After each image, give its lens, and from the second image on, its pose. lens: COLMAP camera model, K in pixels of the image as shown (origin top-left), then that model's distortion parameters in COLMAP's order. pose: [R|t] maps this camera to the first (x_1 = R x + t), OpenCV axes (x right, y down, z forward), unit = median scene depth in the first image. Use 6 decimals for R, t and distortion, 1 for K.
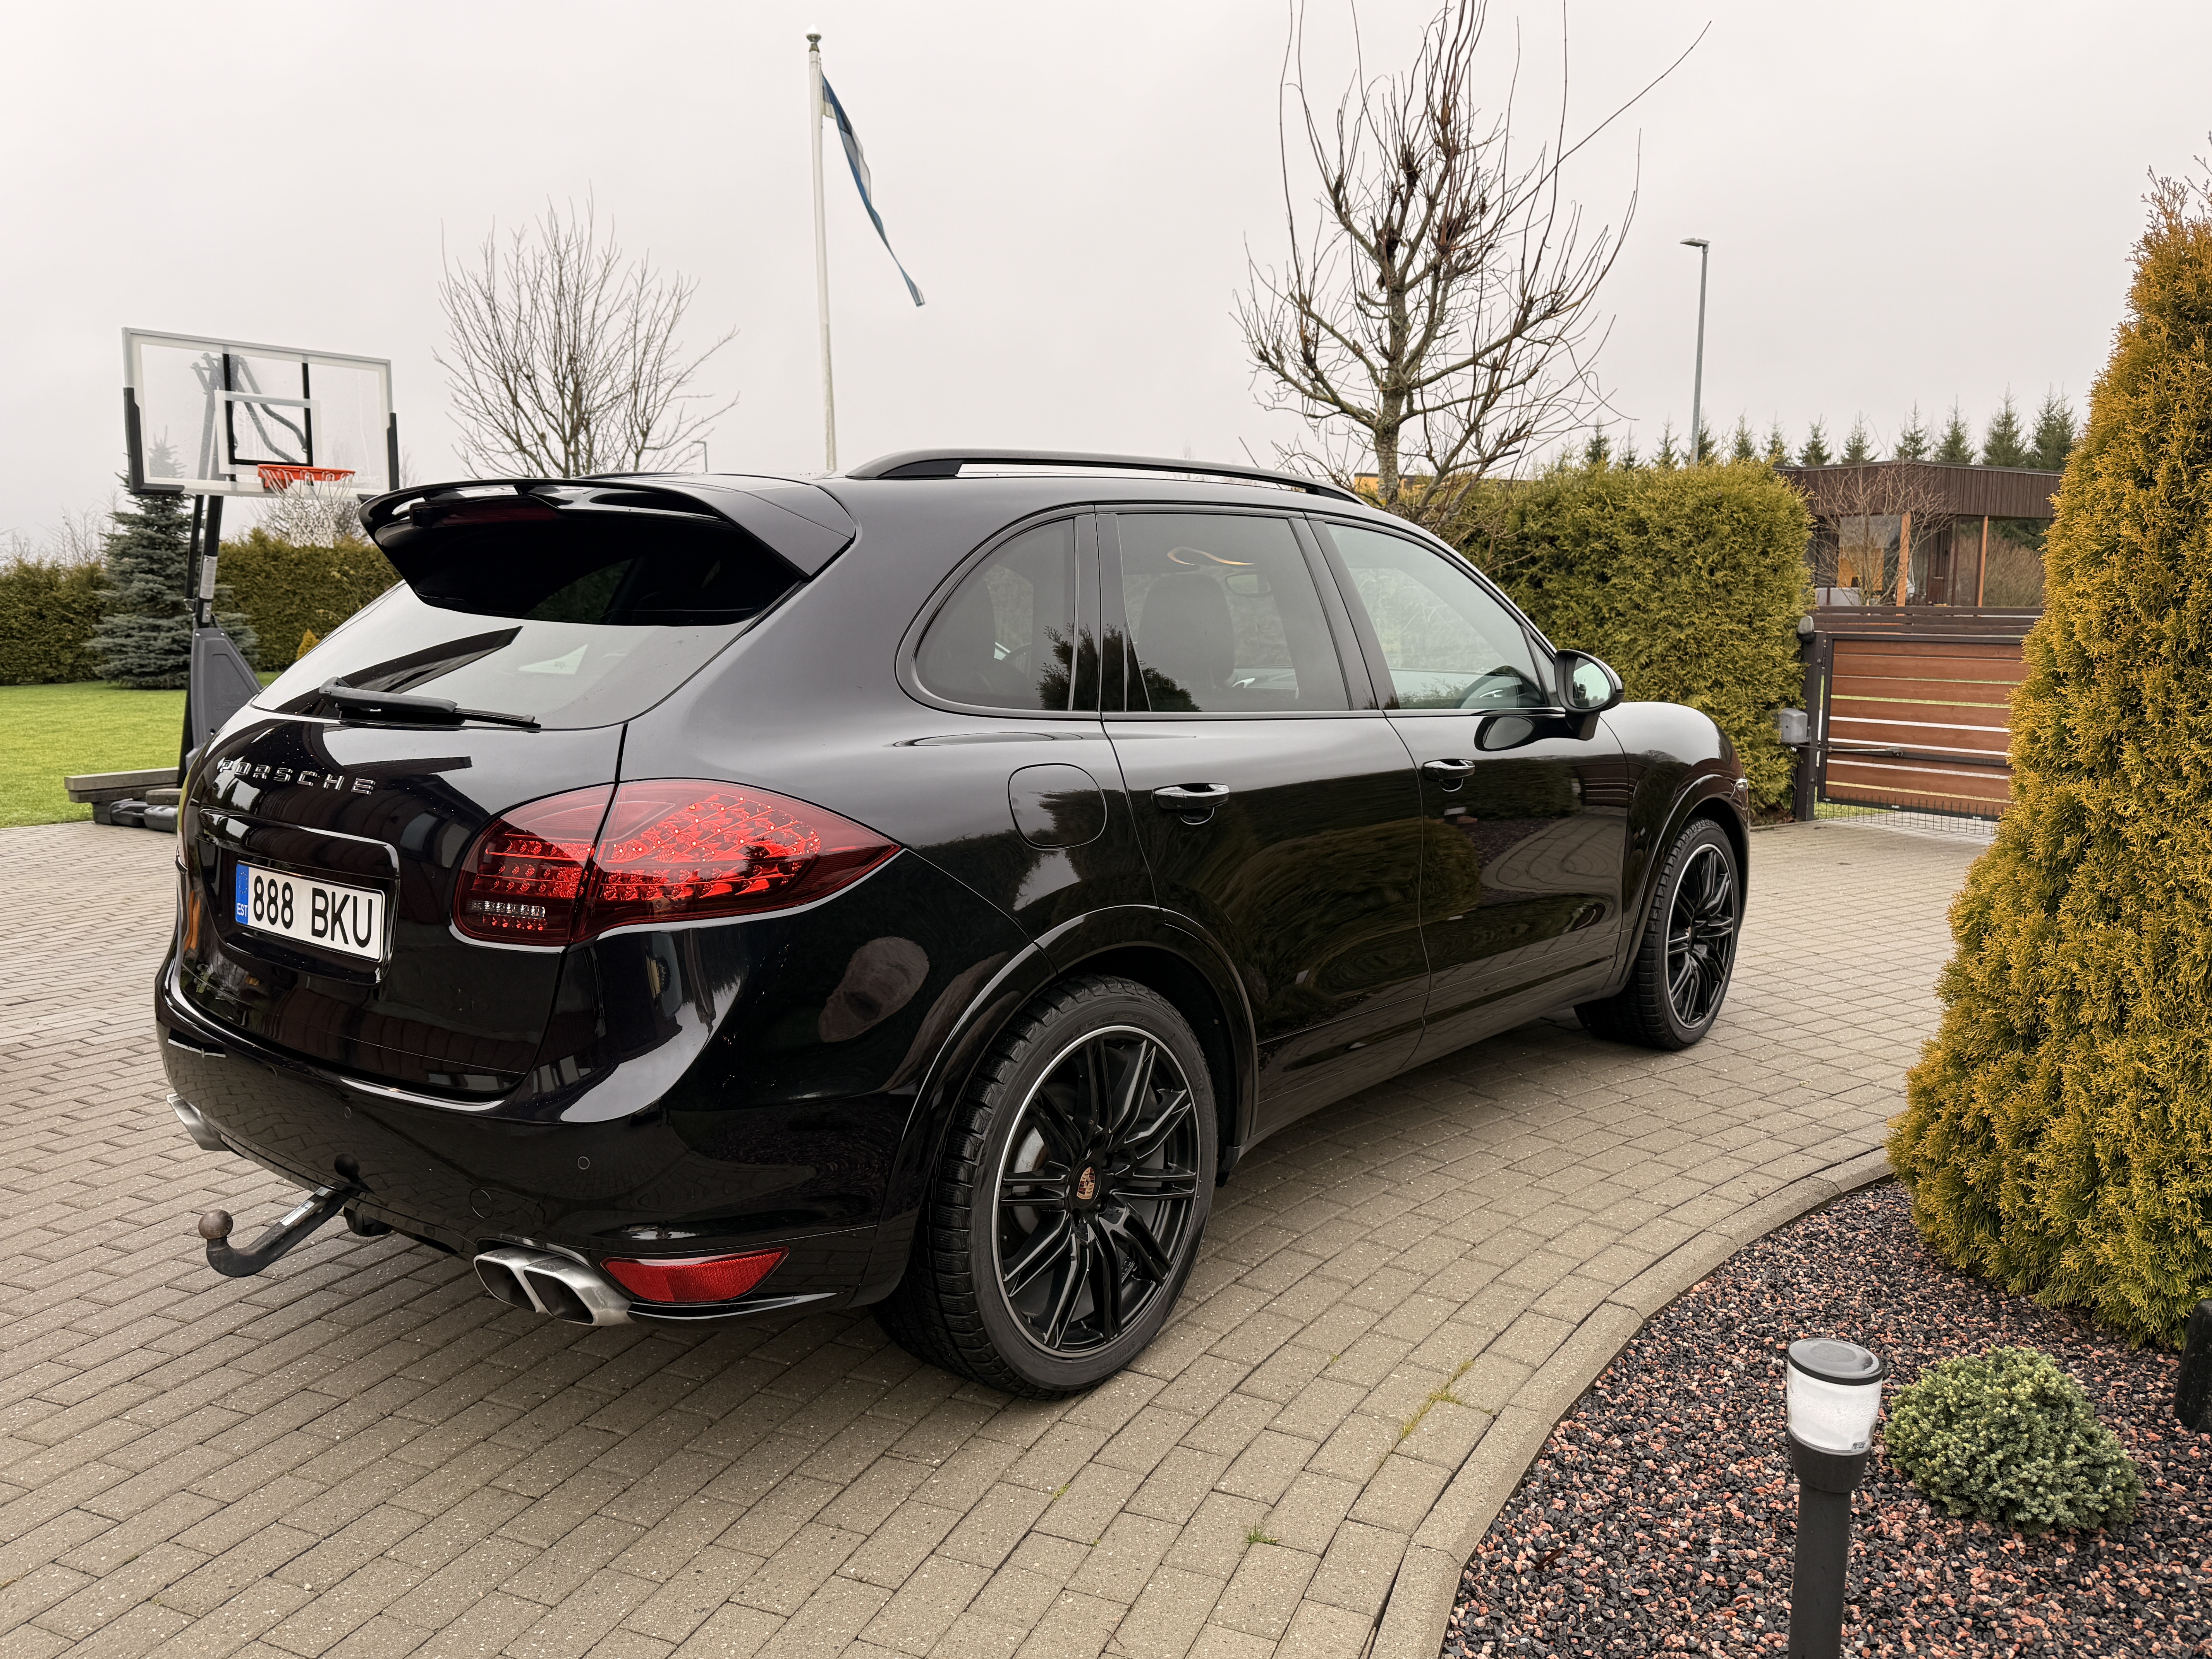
lens RADIAL K [[1592.9, 0, 1038.4], [0, 1592.9, 888.5], [0, 0, 1]] dist [0.003213, -0.000114]
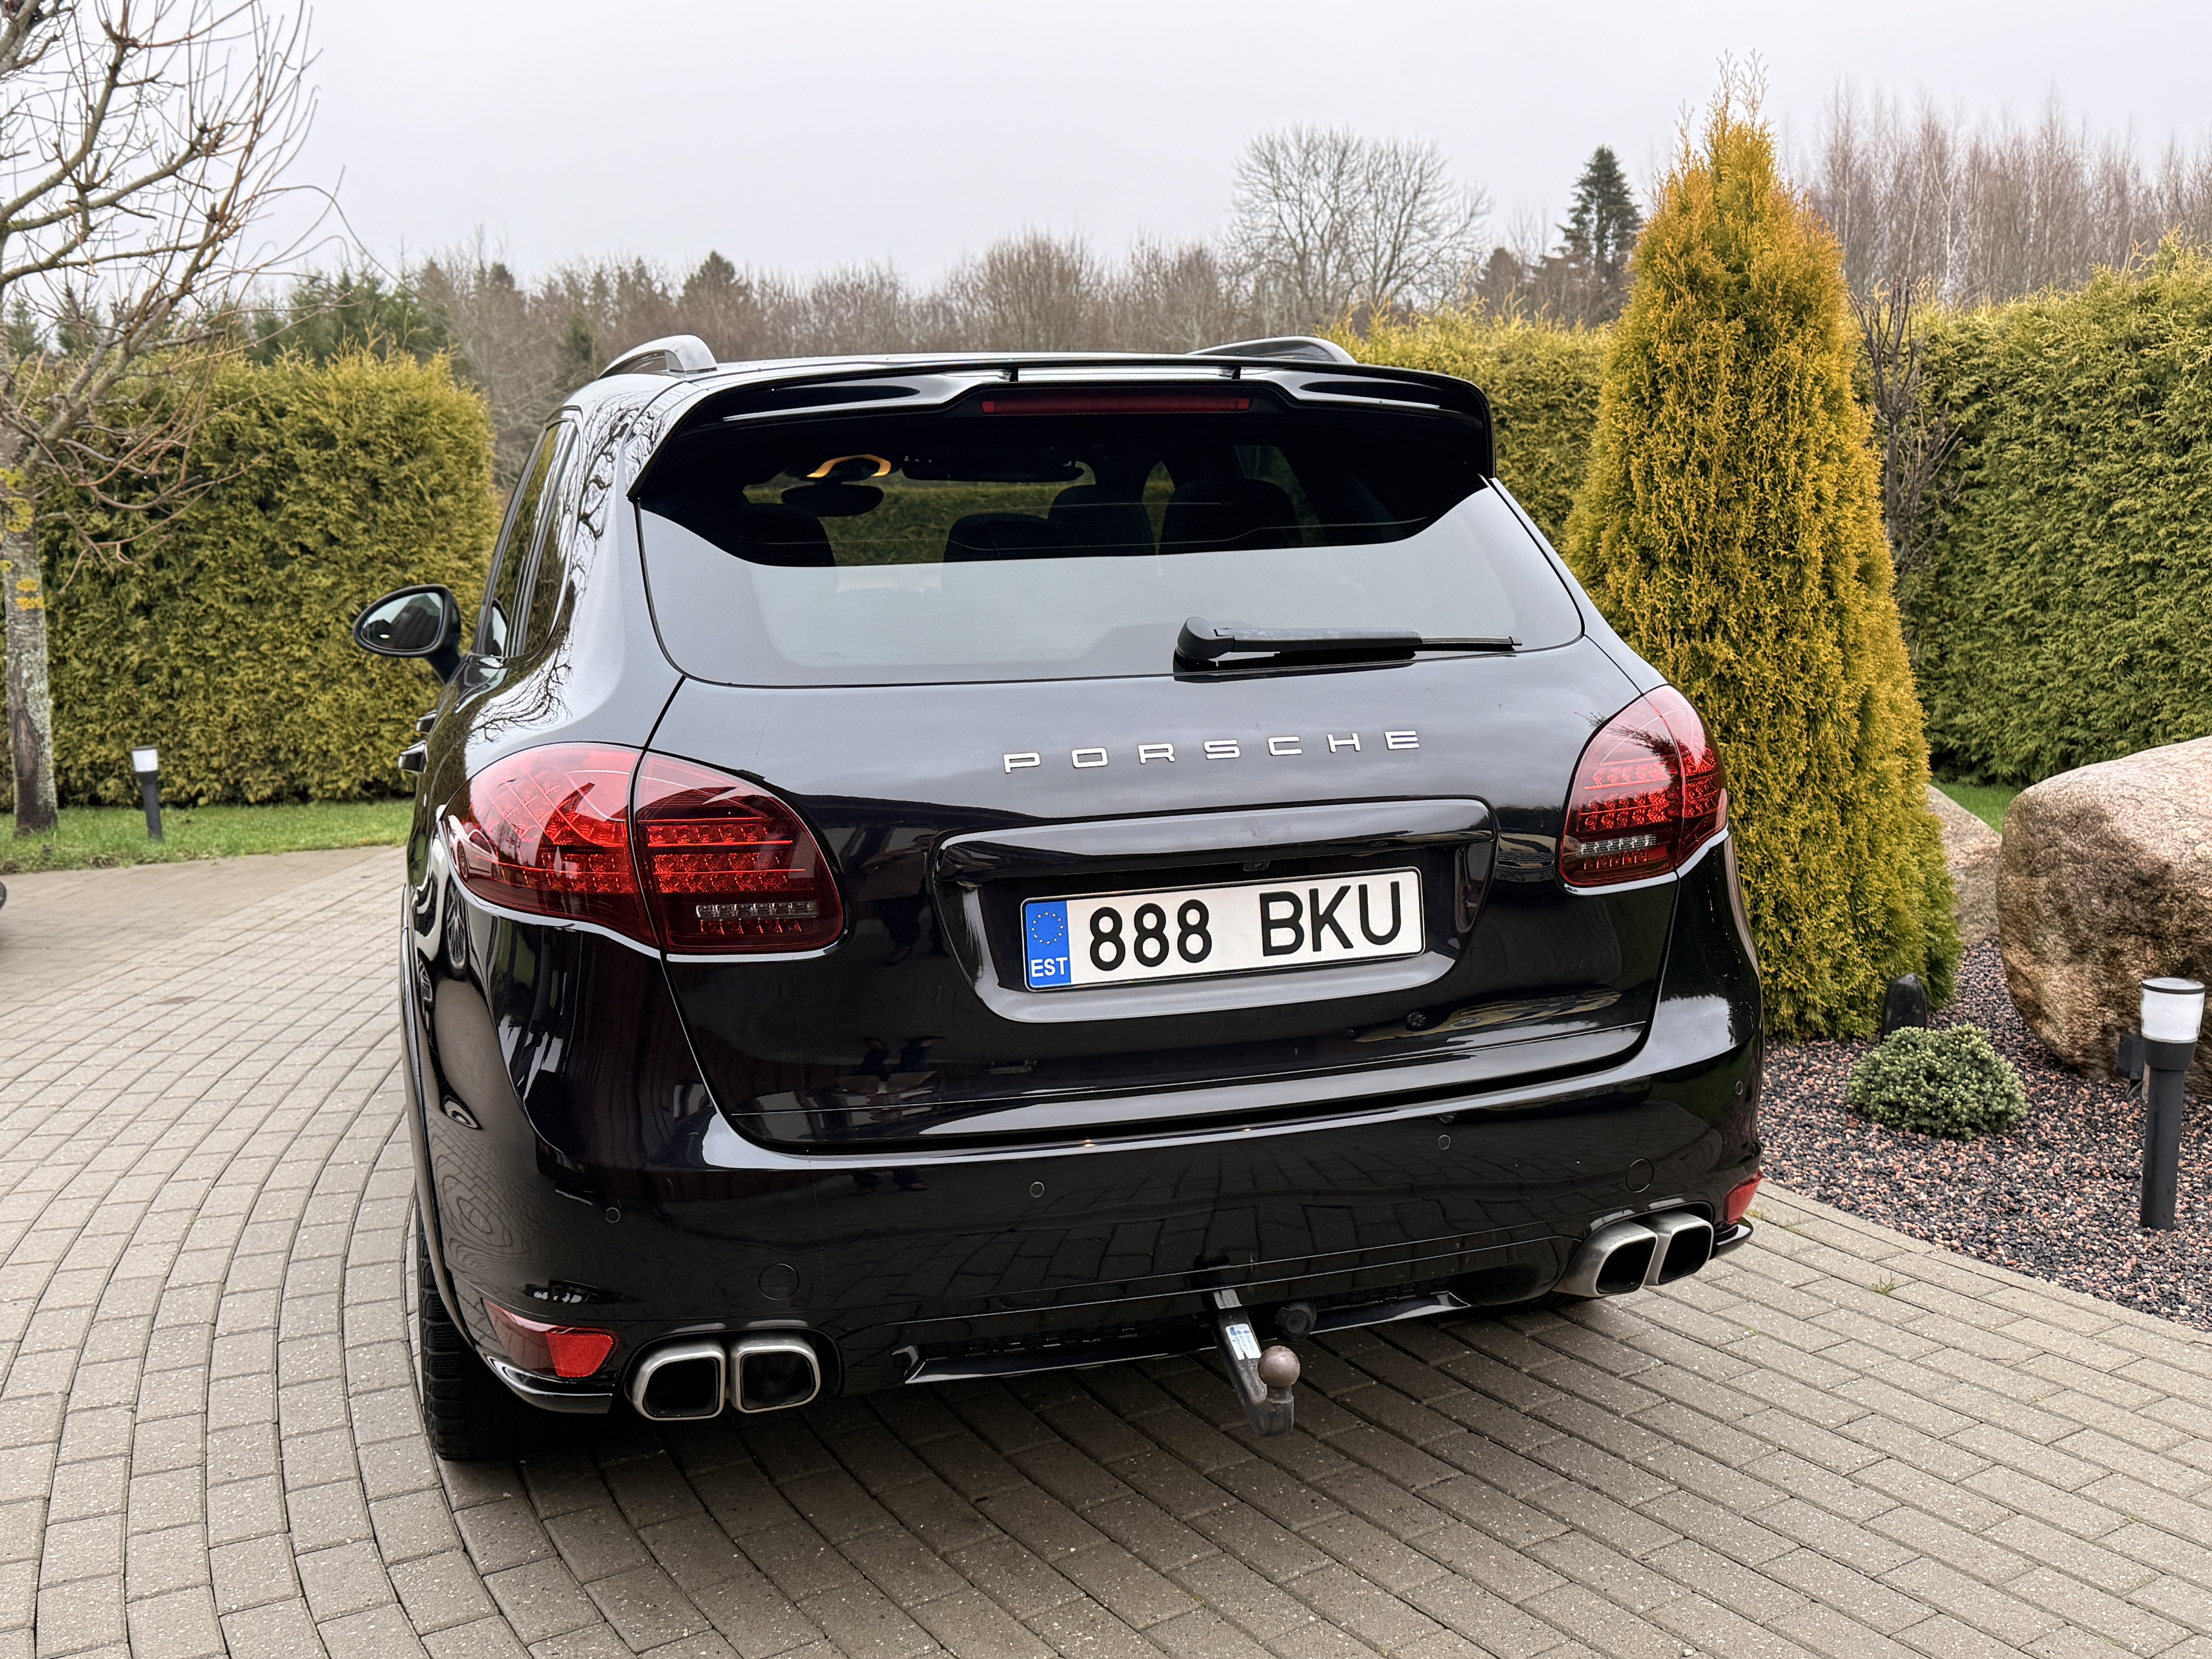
lens RADIAL K [[2179.2, 0, 1108.1], [0, 2179.2, 862.0], [0, 0, 1]] dist [0.073994, -0.143926]
pose [[0.532875, -0.139799, 0.834566, -0.123488], [0.168841, 0.983992, 0.057023, -0.007853], [-0.829178, 0.110523, 0.547949, 0.045508]]
